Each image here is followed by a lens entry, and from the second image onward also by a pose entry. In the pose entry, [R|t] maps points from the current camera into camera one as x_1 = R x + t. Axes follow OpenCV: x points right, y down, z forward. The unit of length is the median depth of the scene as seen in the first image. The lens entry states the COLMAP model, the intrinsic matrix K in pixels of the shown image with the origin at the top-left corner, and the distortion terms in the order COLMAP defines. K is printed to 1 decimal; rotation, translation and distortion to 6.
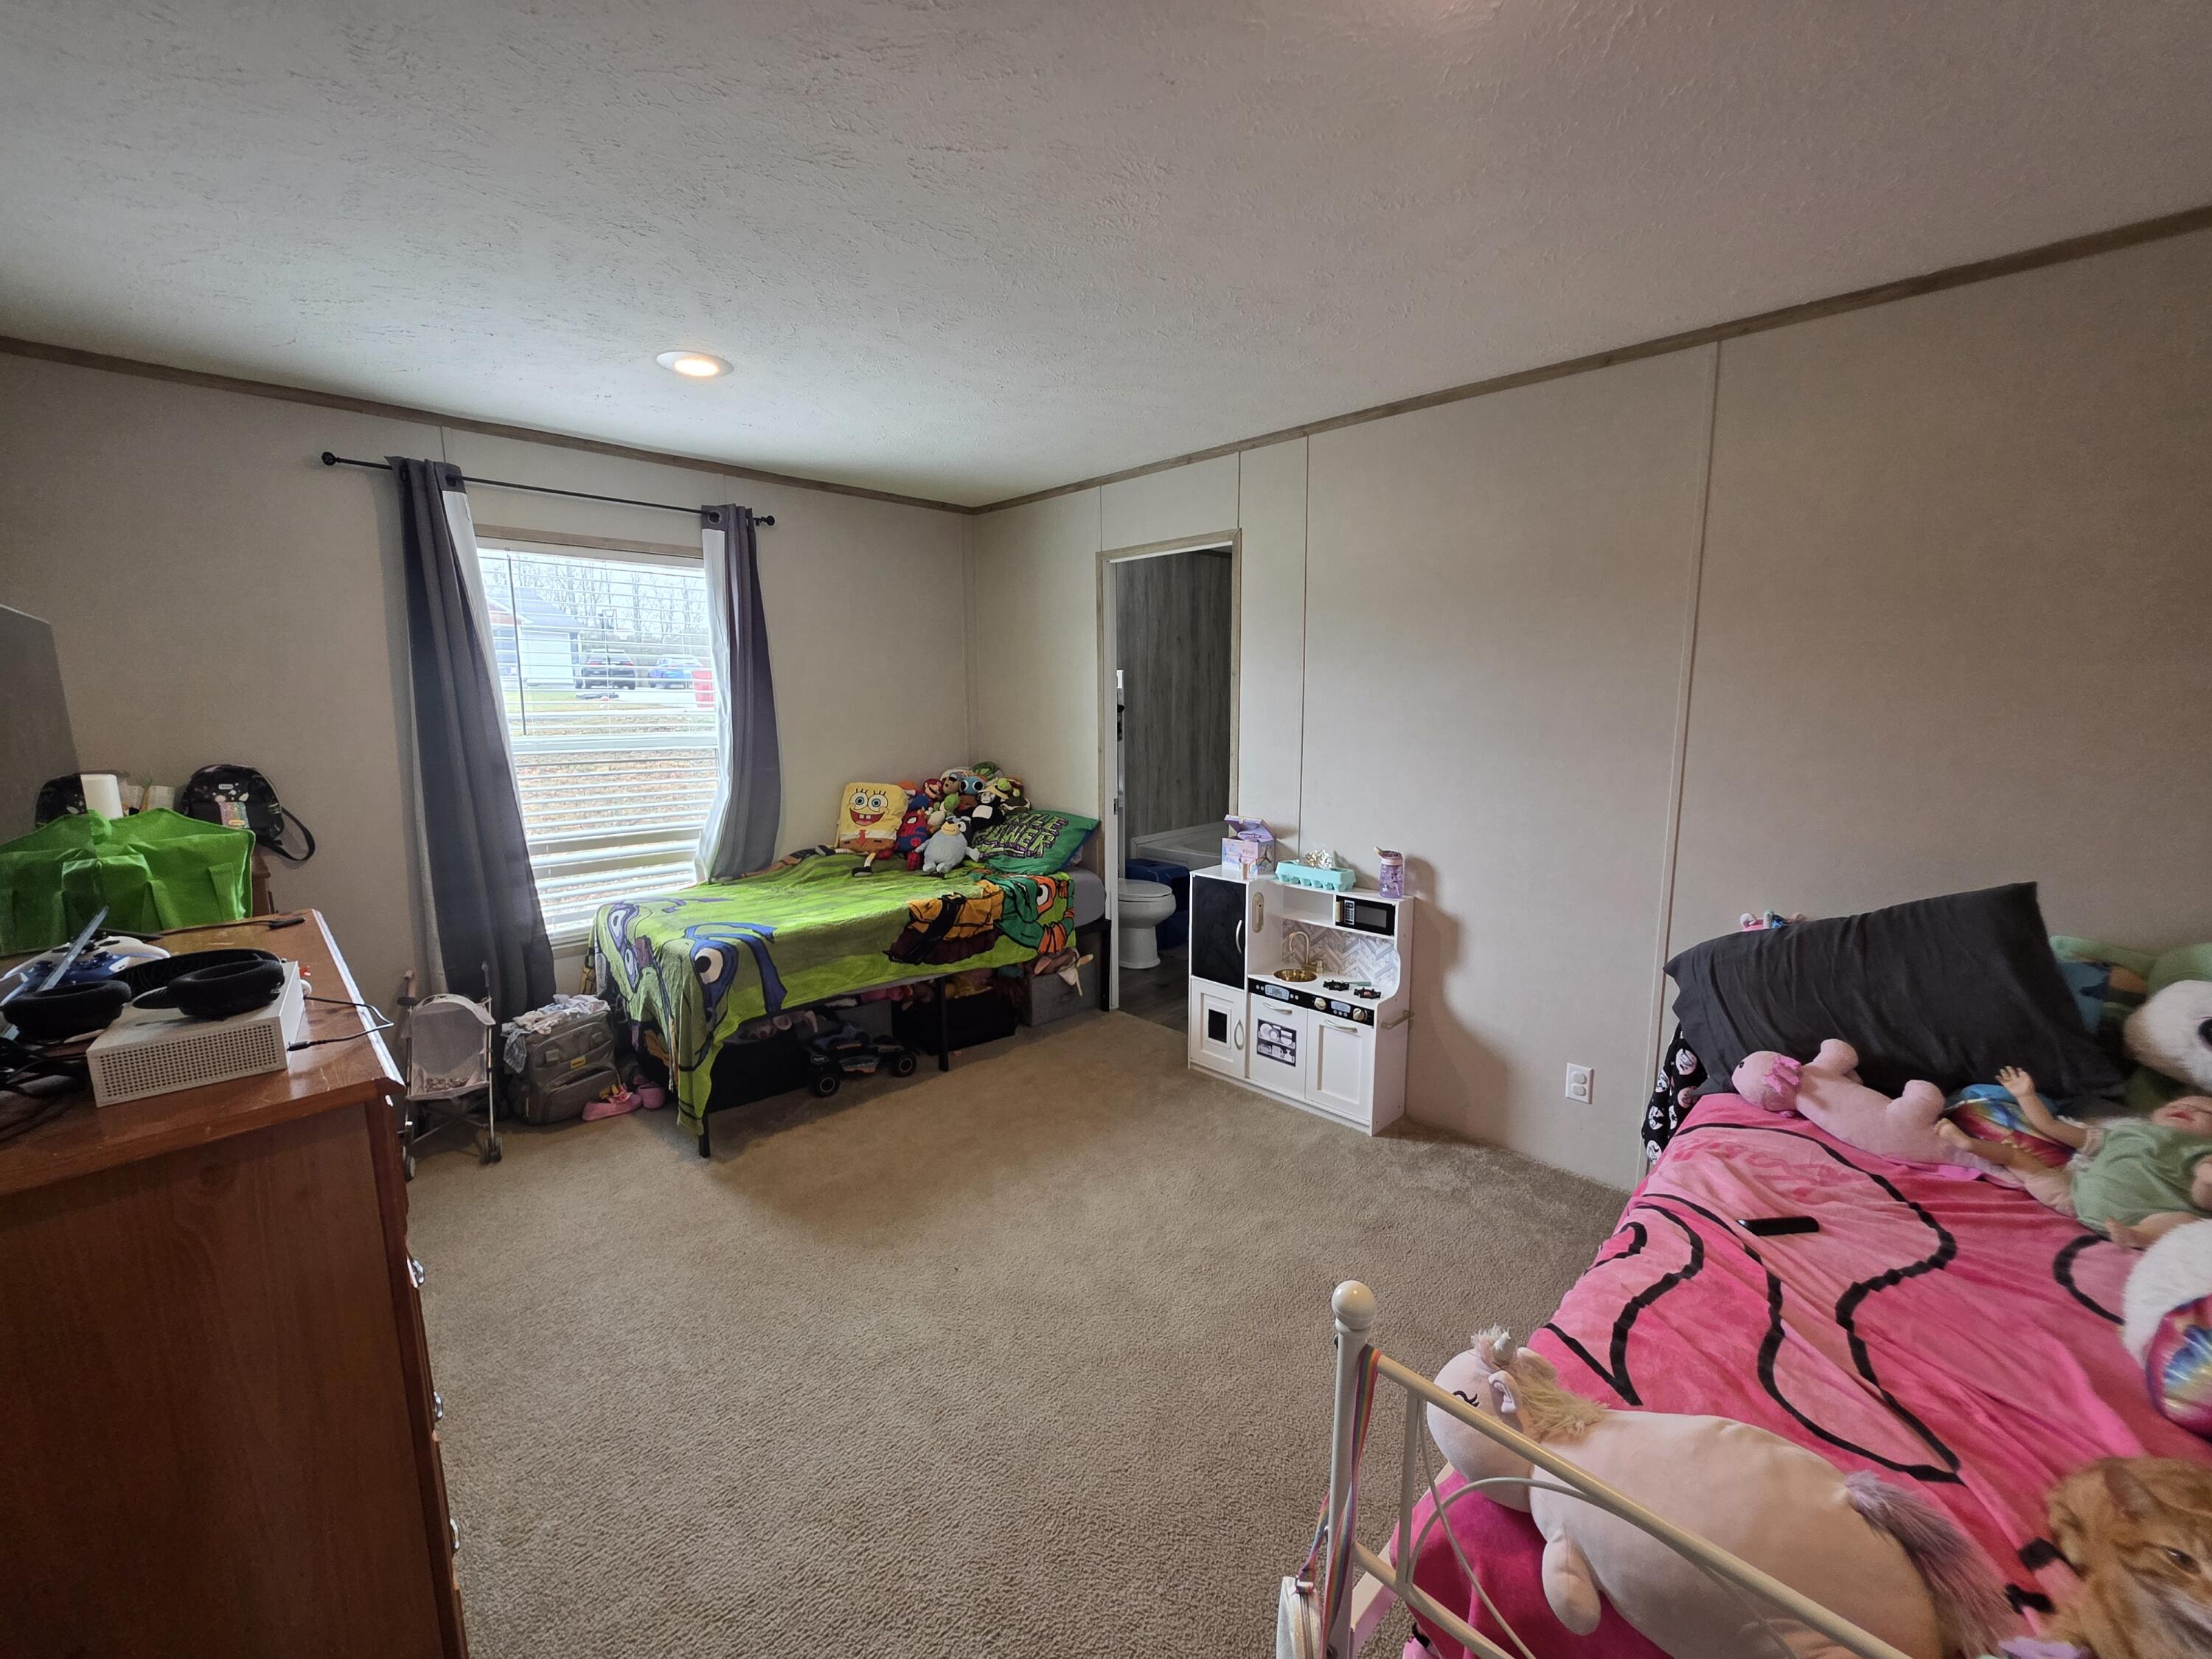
lens RADIAL K [[882.9, 0, 1107.5], [0, 882.9, 829.1], [0, 0, 1]] dist [-0.000110, 0.000279]
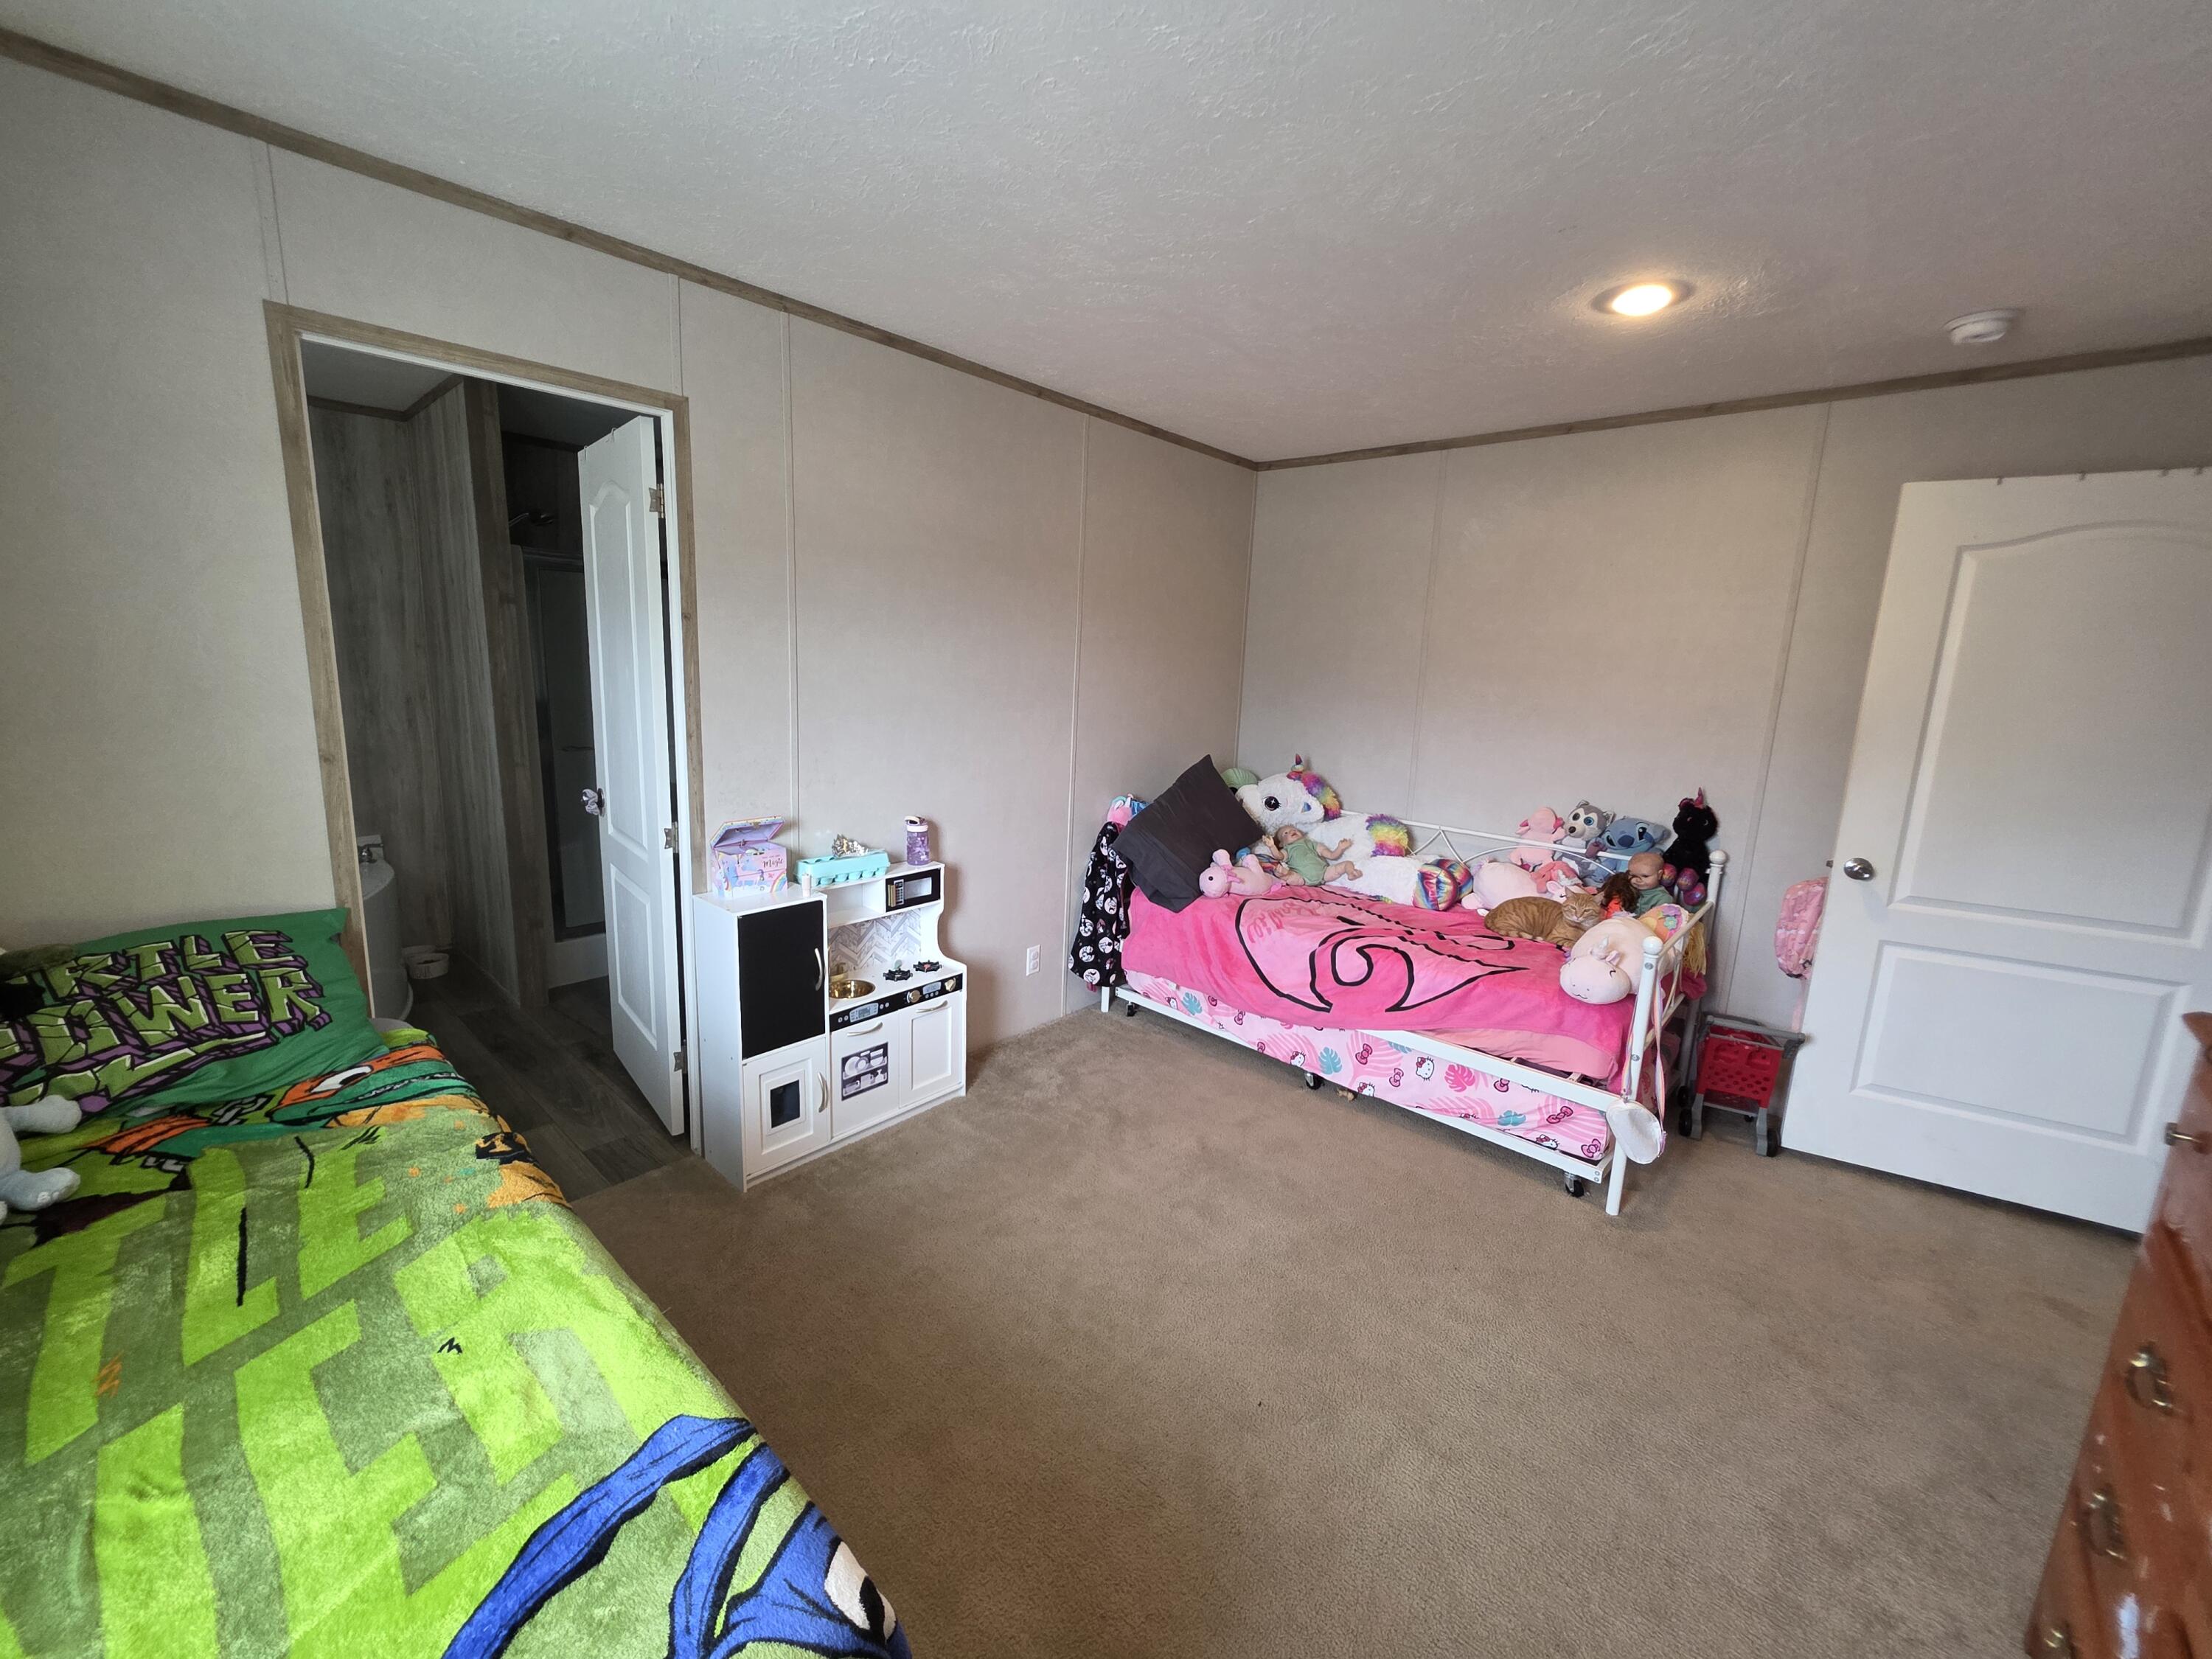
lens RADIAL K [[882.9, 0, 1103.0], [0, 882.9, 819.4], [0, 0, 1]] dist [-0.000110, 0.000279]
pose [[-0.045838, -0.180946, 0.982424, -0.602067], [0.115266, 0.975931, 0.185128, -0.120755], [-0.992276, 0.121726, -0.023878, 0.771410]]
